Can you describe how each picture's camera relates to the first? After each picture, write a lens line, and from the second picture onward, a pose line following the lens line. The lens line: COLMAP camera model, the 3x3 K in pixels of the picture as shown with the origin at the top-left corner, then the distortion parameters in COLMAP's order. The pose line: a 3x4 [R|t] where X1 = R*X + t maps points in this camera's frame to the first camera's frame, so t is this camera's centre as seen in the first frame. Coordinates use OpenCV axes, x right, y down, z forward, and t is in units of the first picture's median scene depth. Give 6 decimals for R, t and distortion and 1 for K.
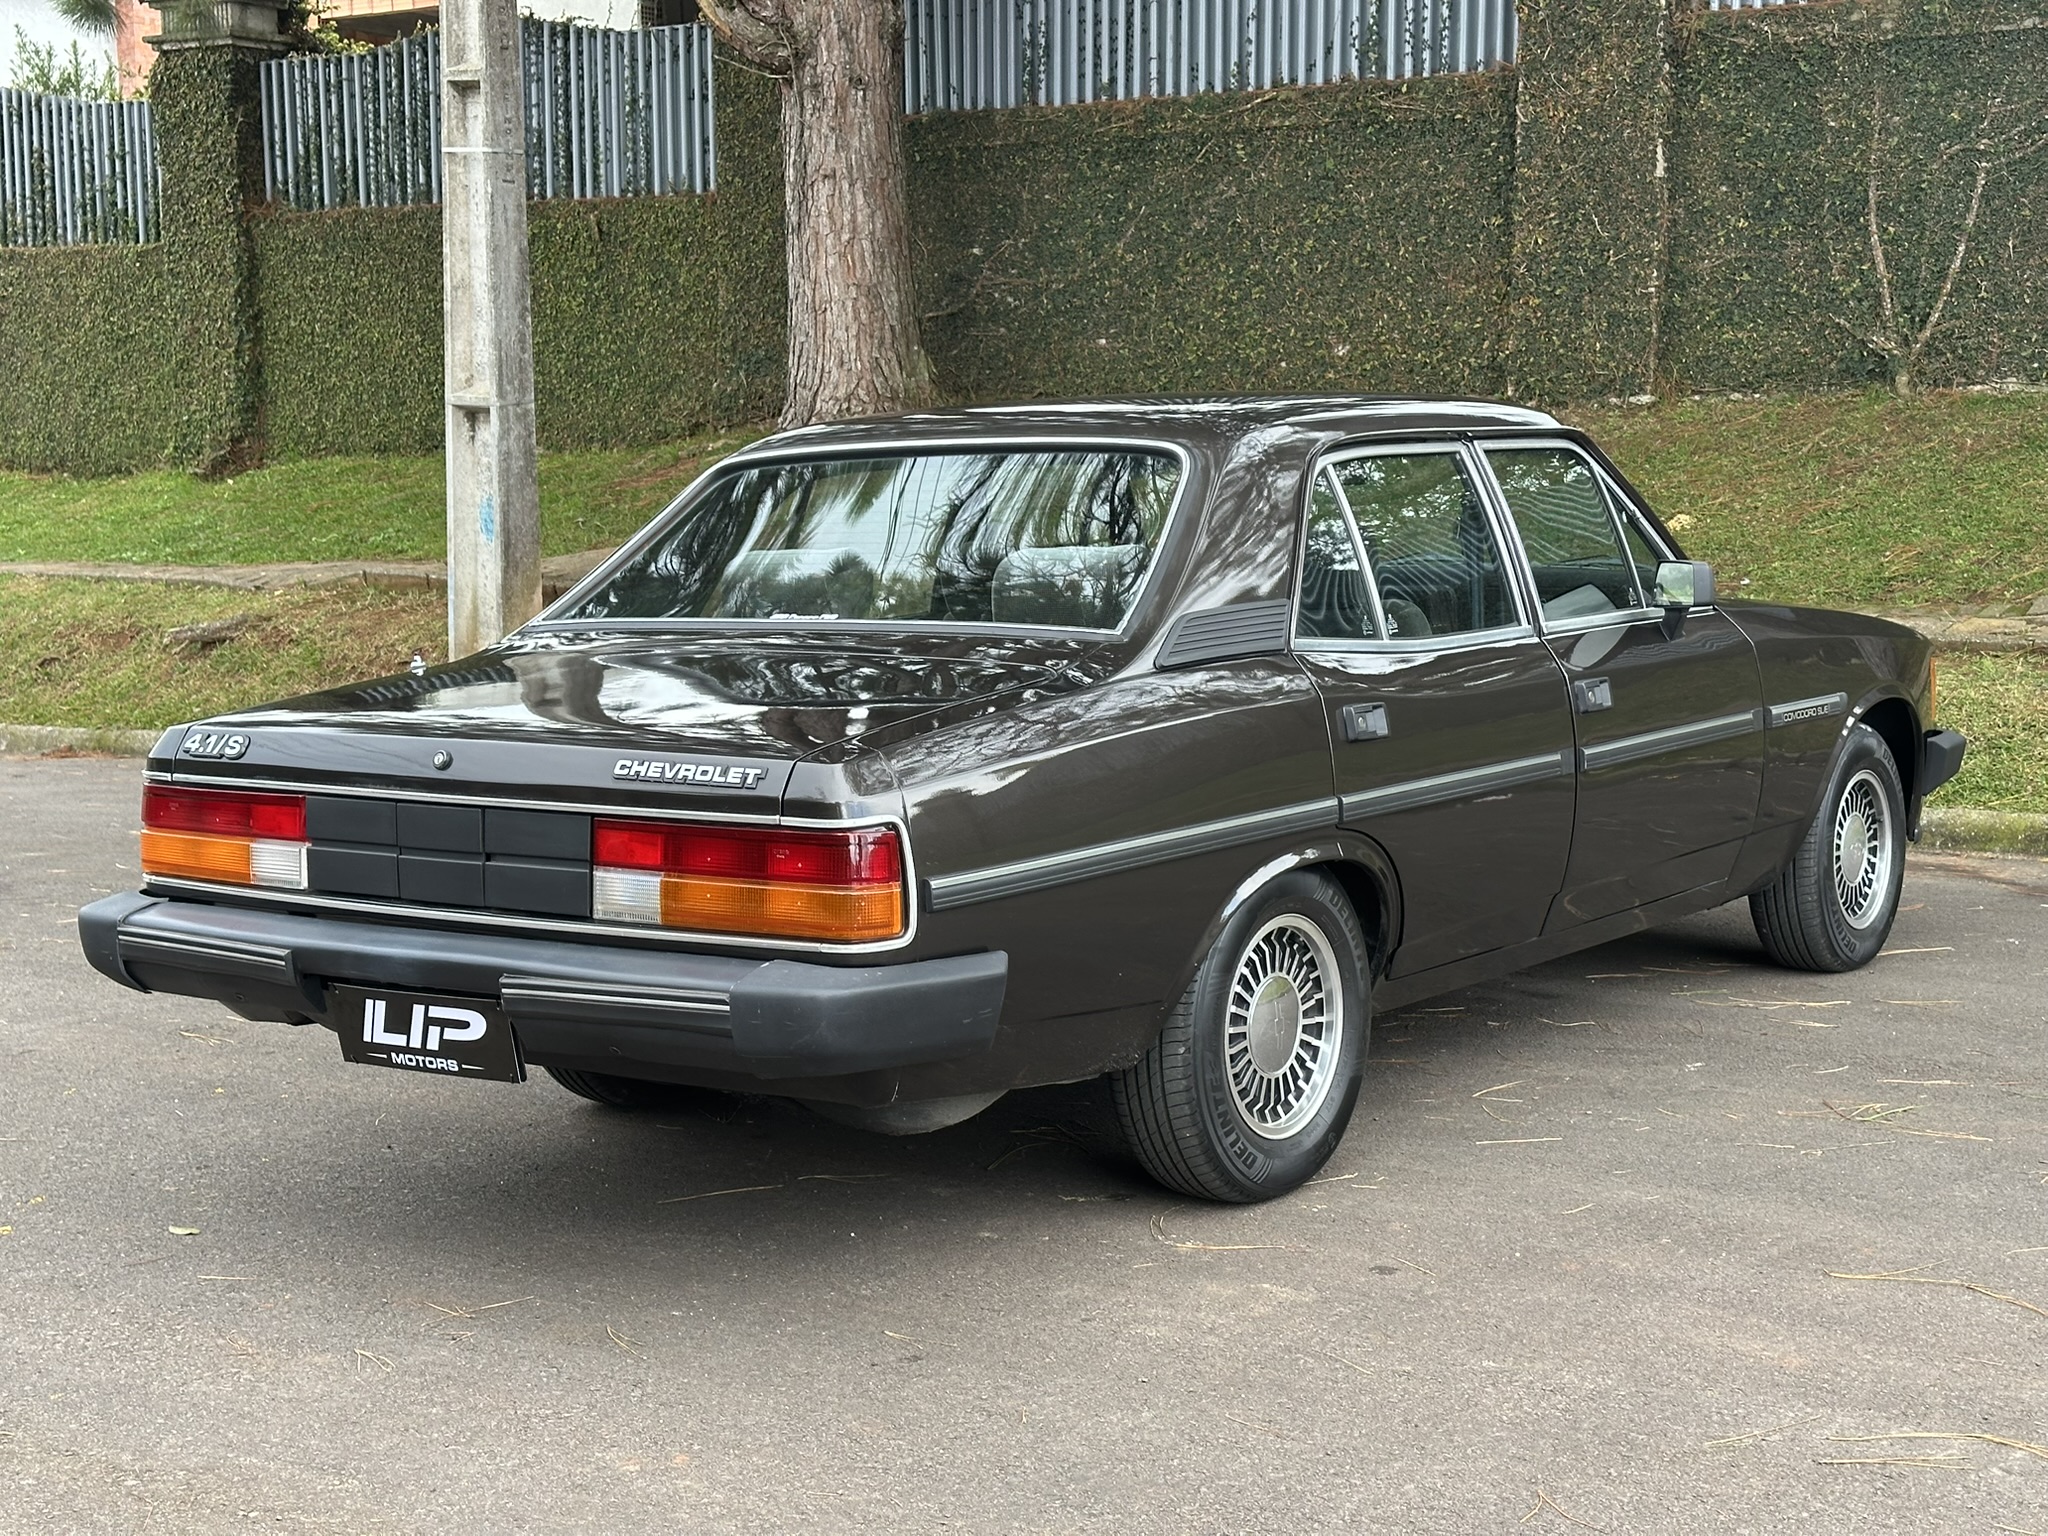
lens RADIAL K [[2844.4, 0, 1039.5], [0, 2844.4, 744.9], [0, 0, 1]] dist [0.119131, 0.000000]
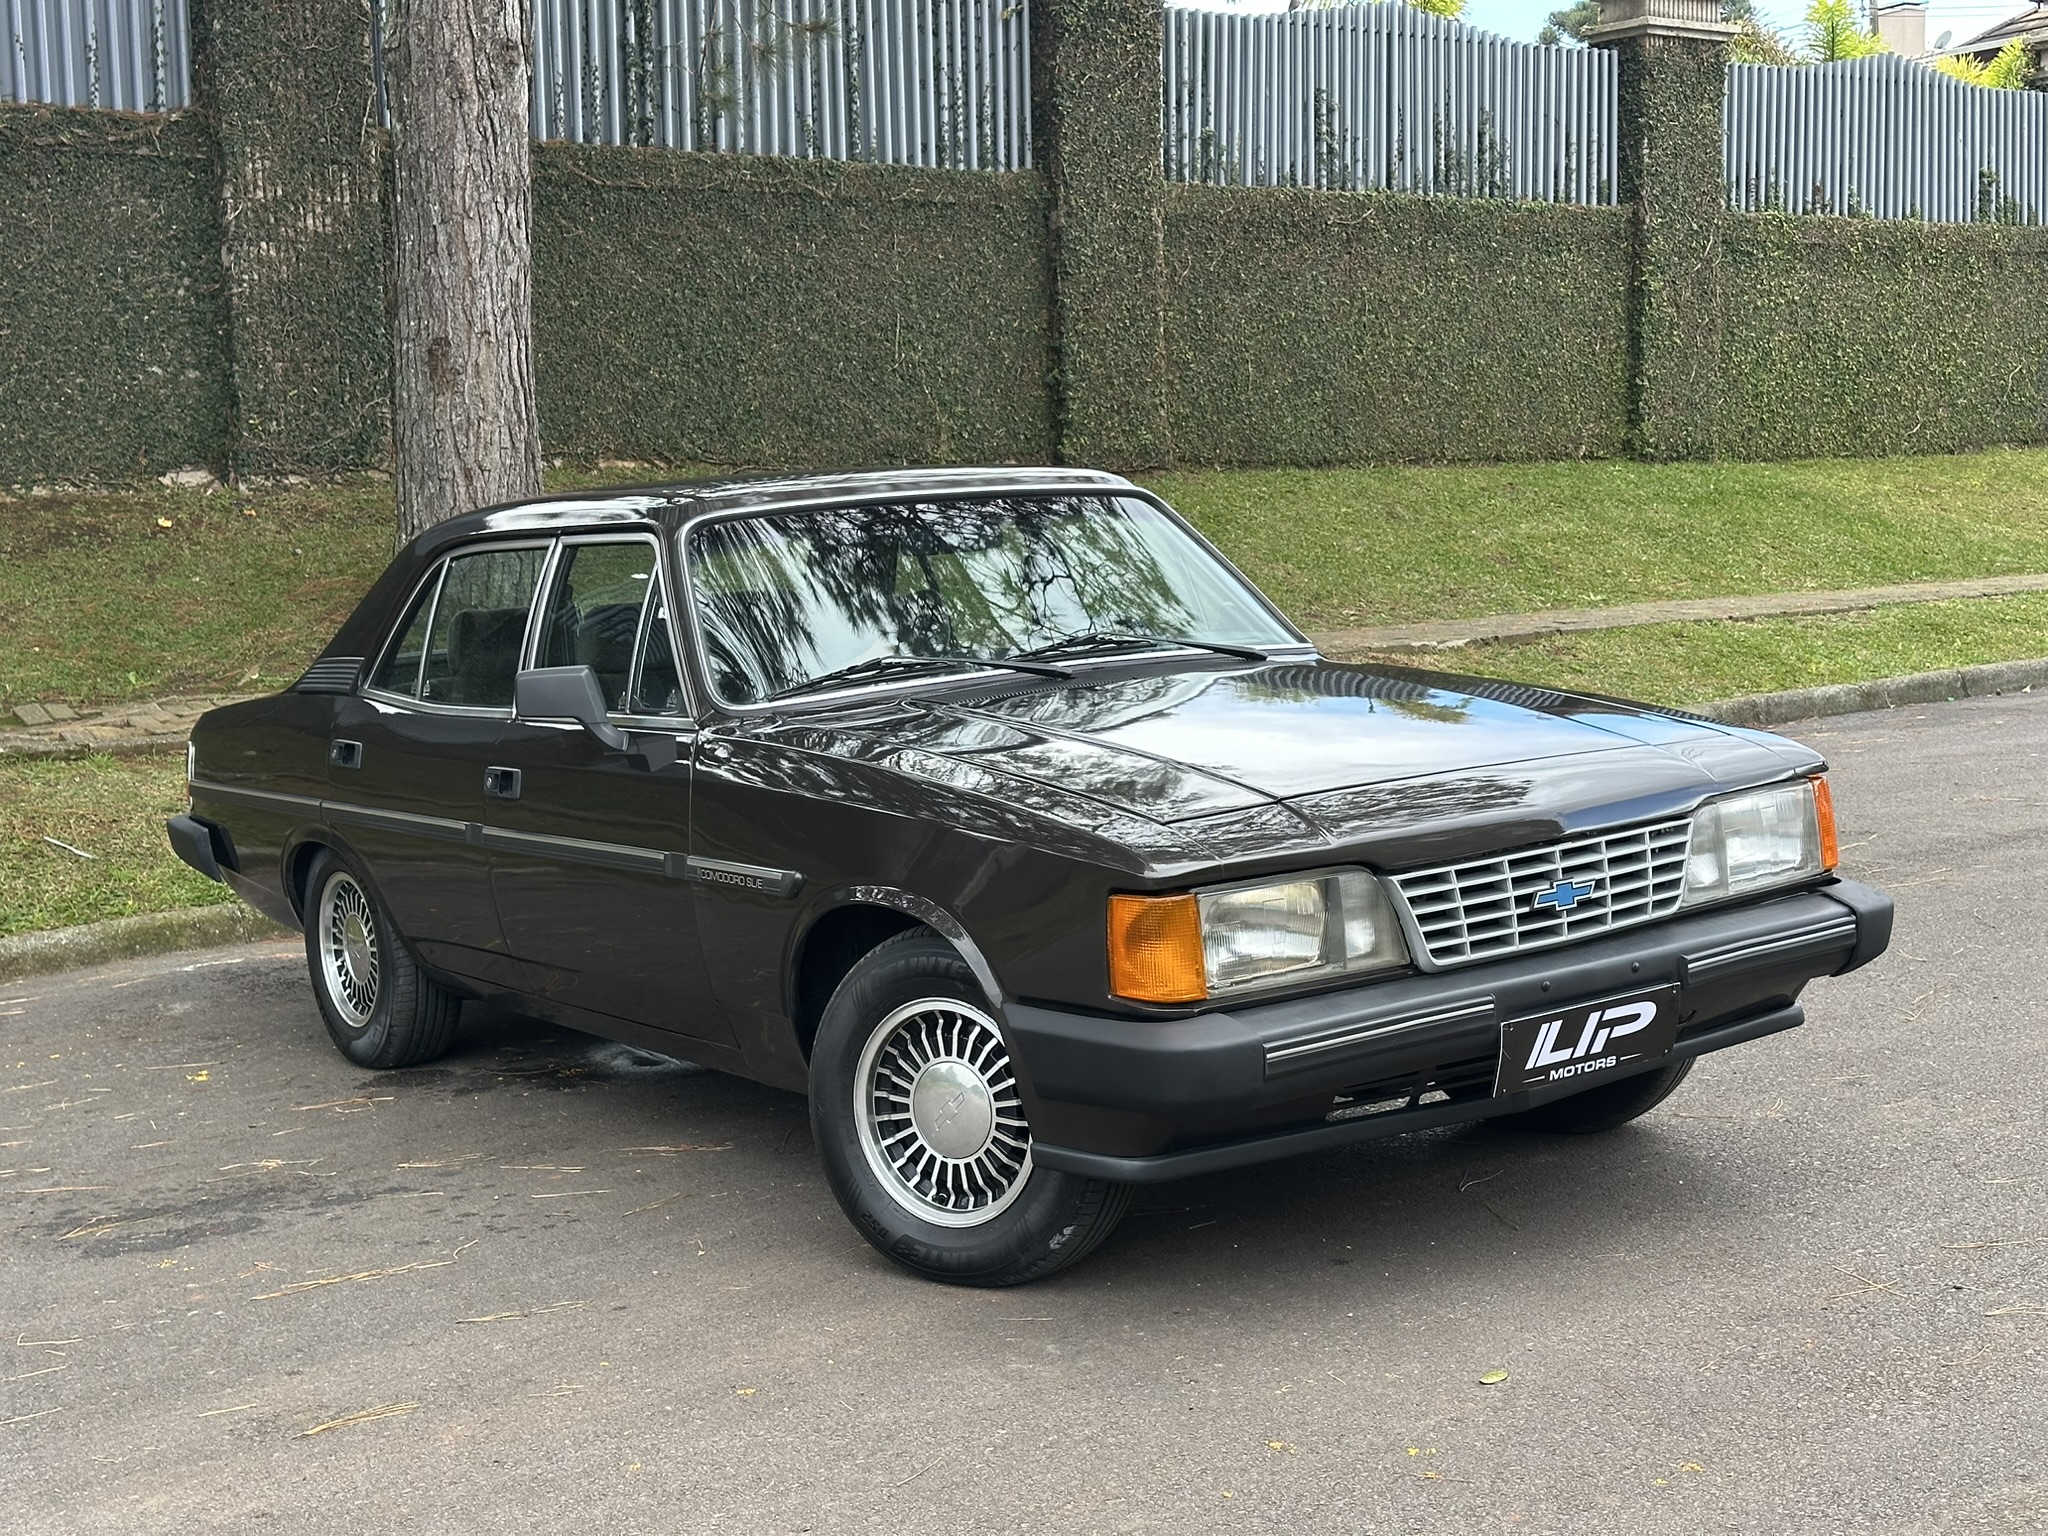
lens RADIAL K [[2844.4, 0, 1031.7], [0, 2844.4, 736.6], [0, 0, 1]] dist [0.119131, 0.000000]
pose [[0.308870, -0.082297, 0.947537, -0.384688], [0.139628, 0.989379, 0.040416, -0.026056], [-0.940799, 0.119819, 0.317081, 0.281389]]
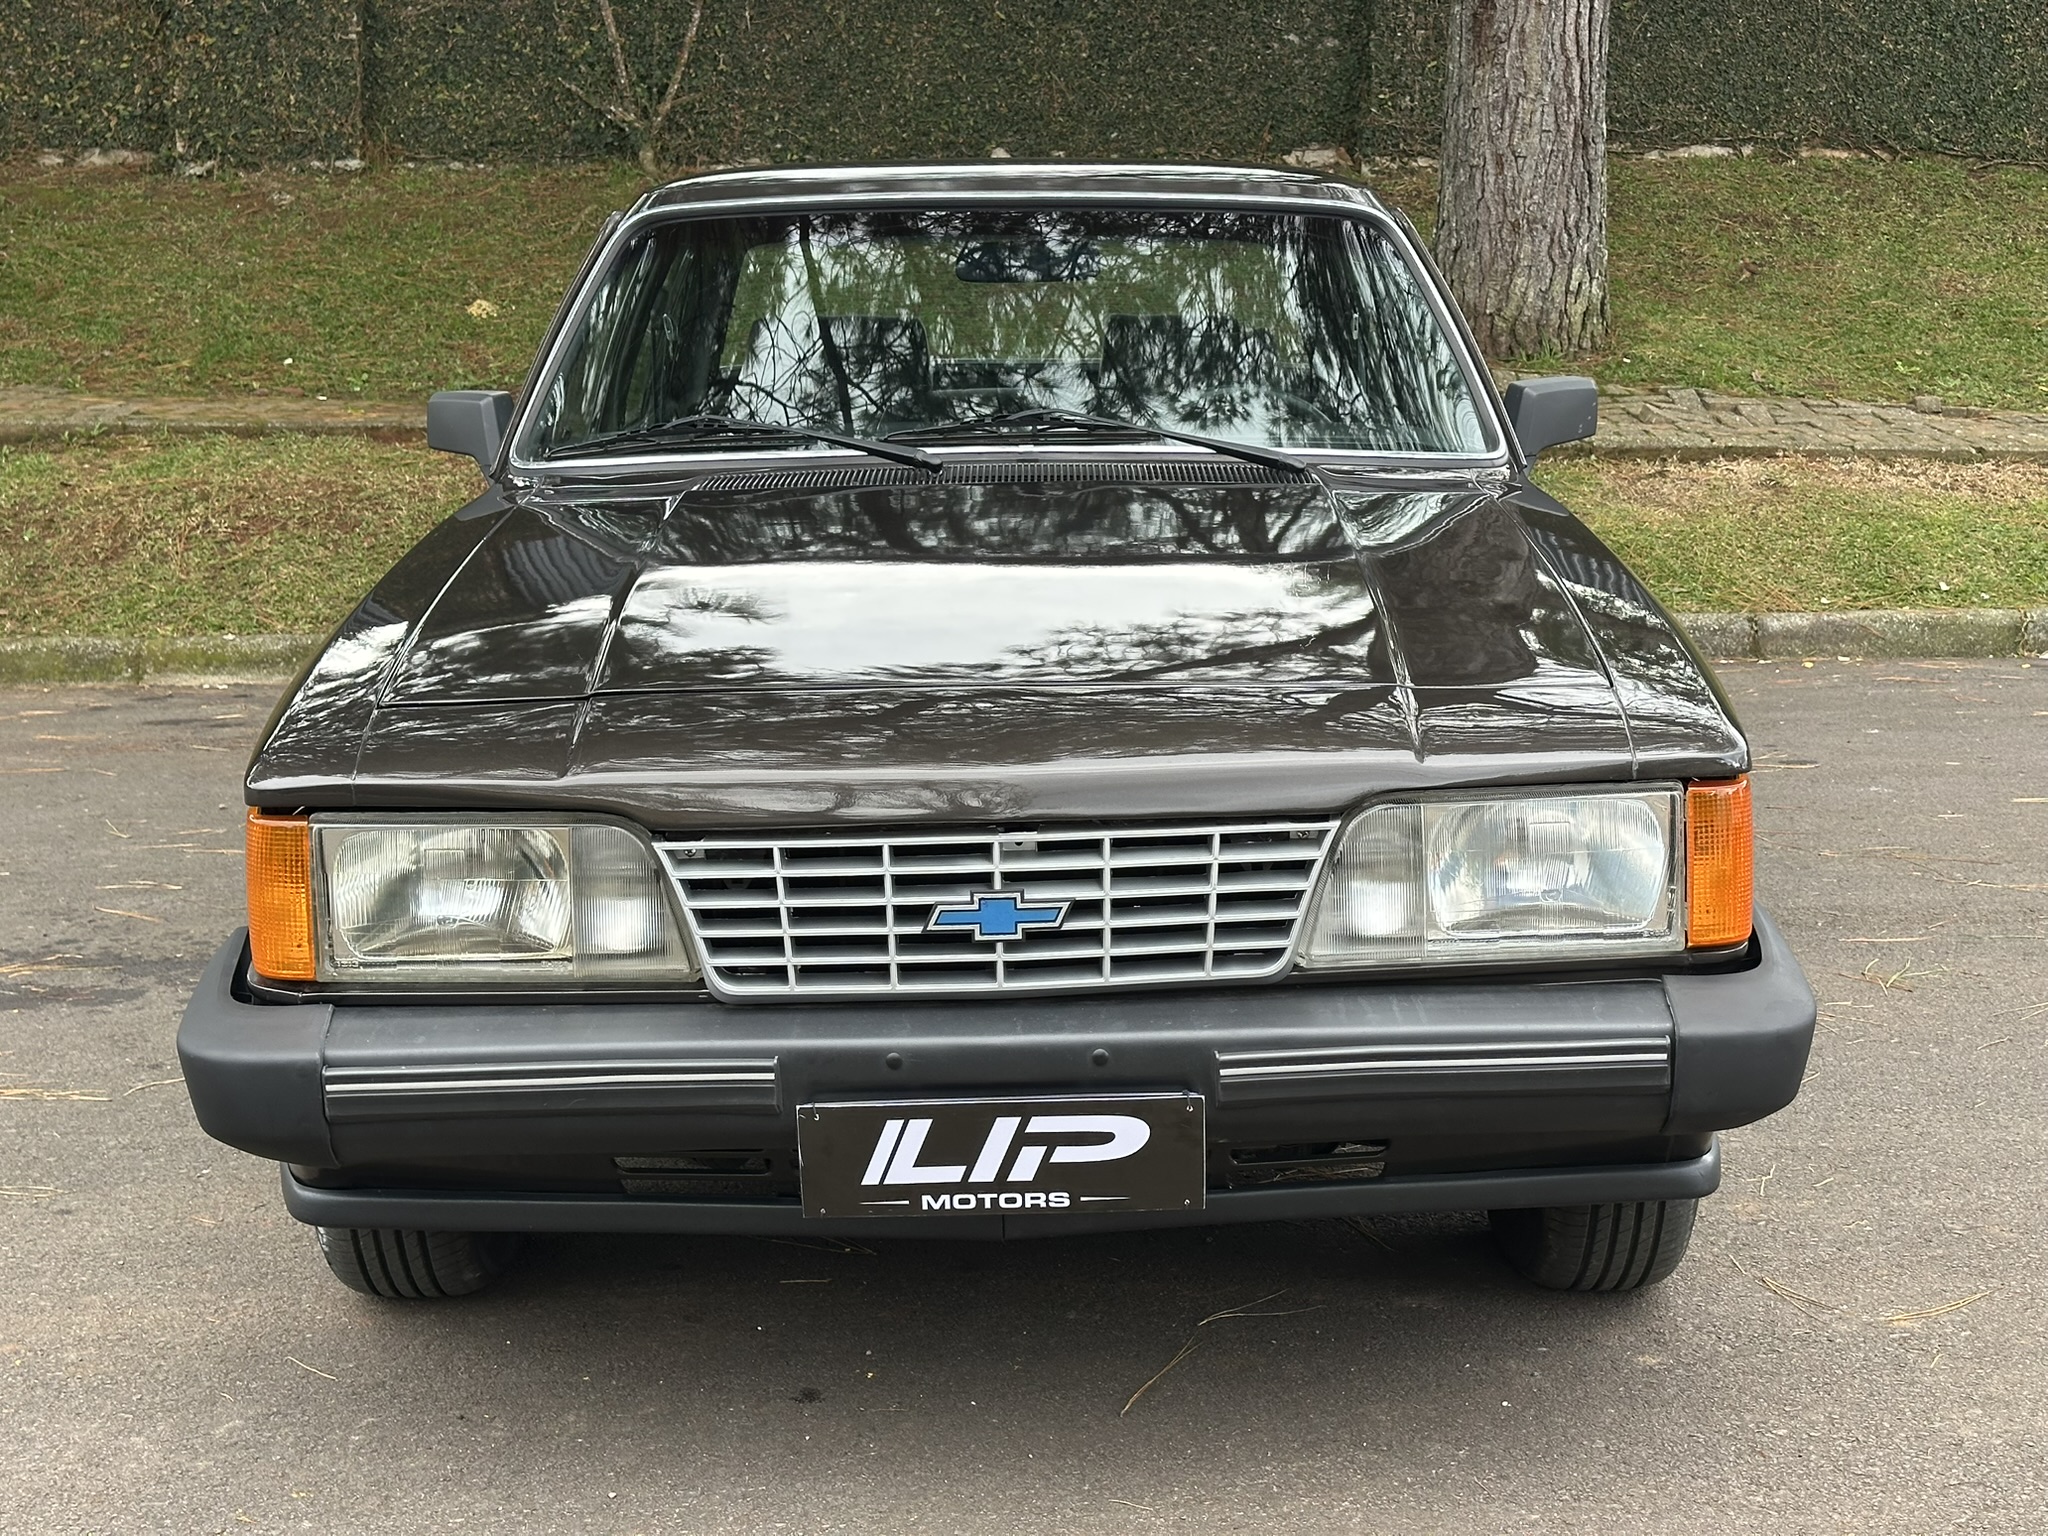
lens RADIAL K [[2844.4, 0, 1057.2], [0, 2844.4, 739.4], [0, 0, 1]] dist [0.119131, 0.000000]
pose [[0.785400, -0.096085, 0.611485, -0.178233], [0.050127, 0.994507, 0.091887, -0.016711], [-0.616955, -0.041516, 0.785903, 0.175667]]
